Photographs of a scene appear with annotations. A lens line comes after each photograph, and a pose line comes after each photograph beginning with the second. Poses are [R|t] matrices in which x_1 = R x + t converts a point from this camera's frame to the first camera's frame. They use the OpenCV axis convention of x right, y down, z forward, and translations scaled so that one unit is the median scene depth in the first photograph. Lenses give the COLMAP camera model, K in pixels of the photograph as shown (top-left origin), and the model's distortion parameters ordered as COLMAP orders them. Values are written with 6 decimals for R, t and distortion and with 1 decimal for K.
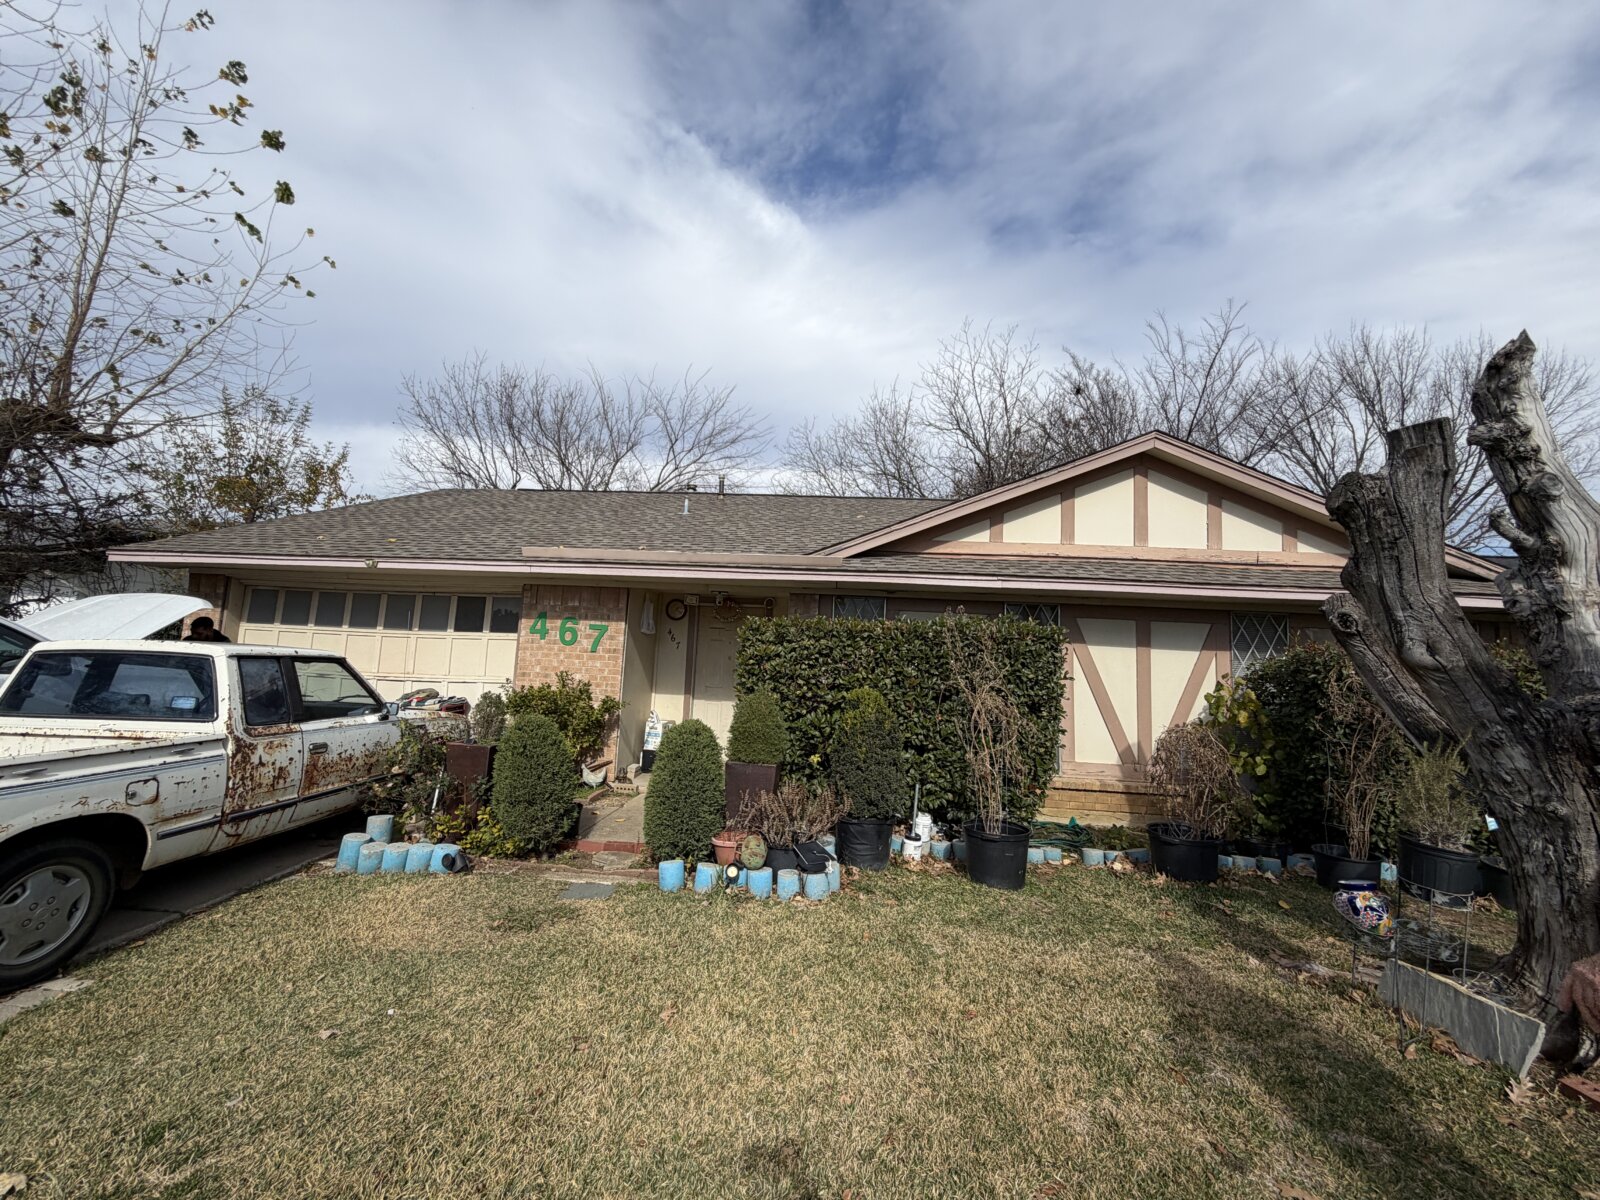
lens RADIAL K [[644.4, 0, 798.9], [0, 644.4, 601.4], [0, 0, 1]] dist [0.001614, -0.000536]
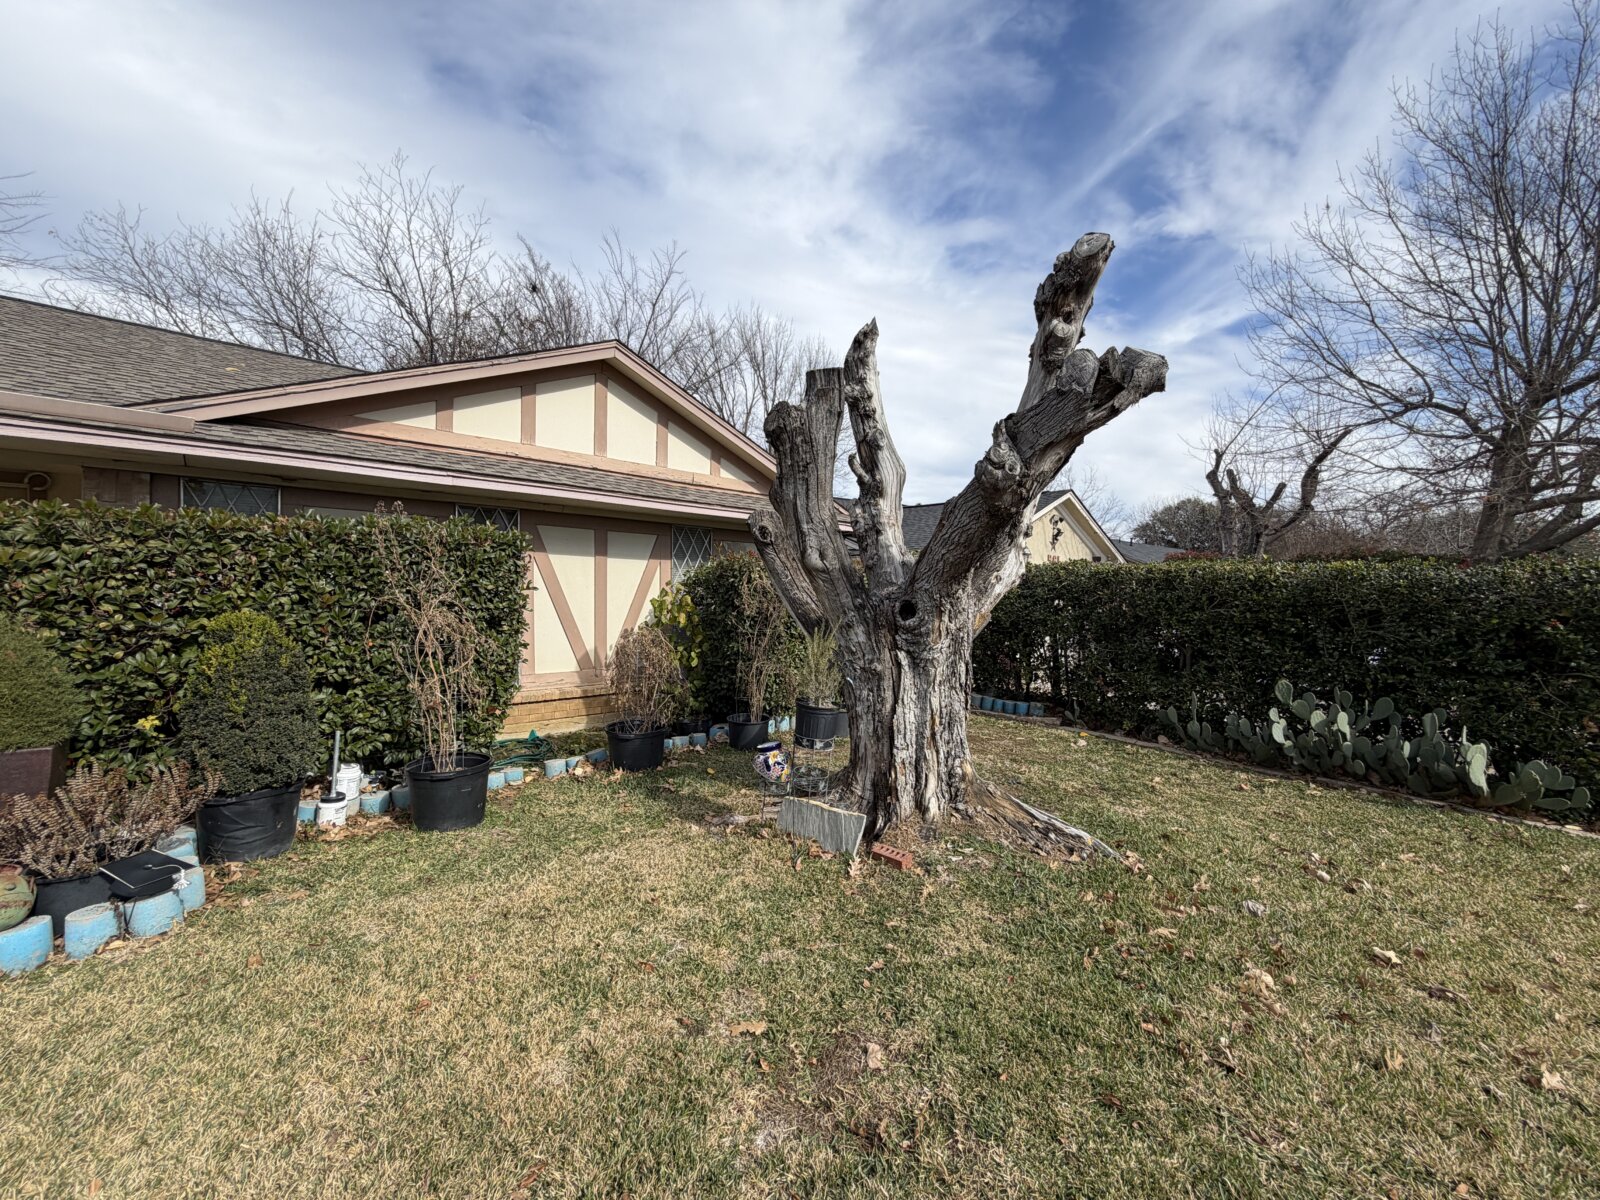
lens RADIAL K [[637.1, 0, 789.1], [0, 637.1, 599.8], [0, 0, 1]] dist [0.002759, -0.000327]
pose [[0.700326, -0.044986, 0.712404, 0.025233], [-0.050793, 0.992342, 0.112595, 0.014494], [-0.712014, -0.115038, 0.692678, 0.105262]]
